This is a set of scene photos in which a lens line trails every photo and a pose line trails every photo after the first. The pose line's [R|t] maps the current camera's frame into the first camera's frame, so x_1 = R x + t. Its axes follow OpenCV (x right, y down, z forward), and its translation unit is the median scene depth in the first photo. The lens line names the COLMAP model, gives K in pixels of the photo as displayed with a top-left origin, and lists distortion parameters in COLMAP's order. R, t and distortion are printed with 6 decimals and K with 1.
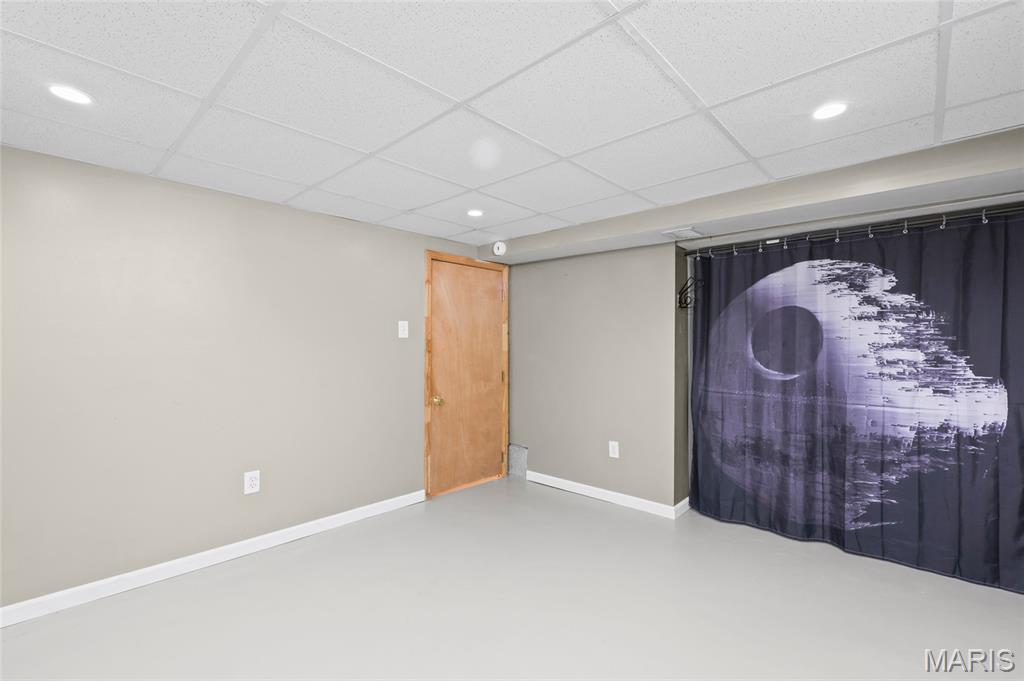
lens RADIAL K [[450.2, 0, 510.4], [0, 450.2, 345.5], [0, 0, 1]] dist [0.004585, 0.000317]
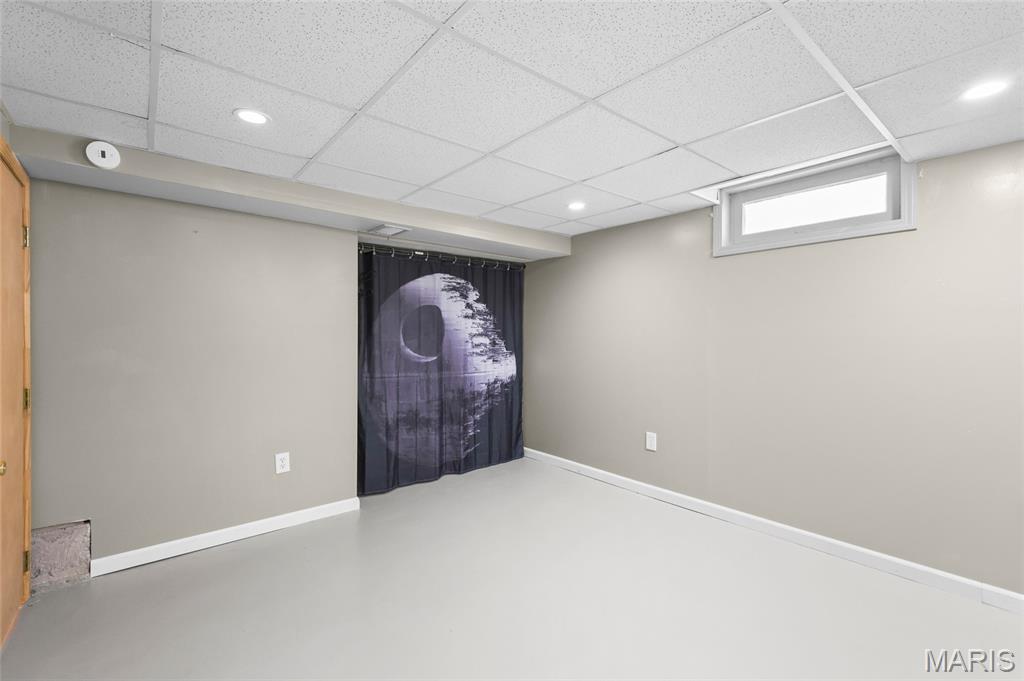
lens RADIAL K [[450.2, 0, 514.9], [0, 450.2, 334.3], [0, 0, 1]] dist [0.004585, 0.000317]
pose [[0.121121, 0.000310, 0.992638, -0.707243], [0.004286, 0.999990, -0.000835, 0.000479], [-0.992628, 0.004355, 0.121119, 0.642189]]
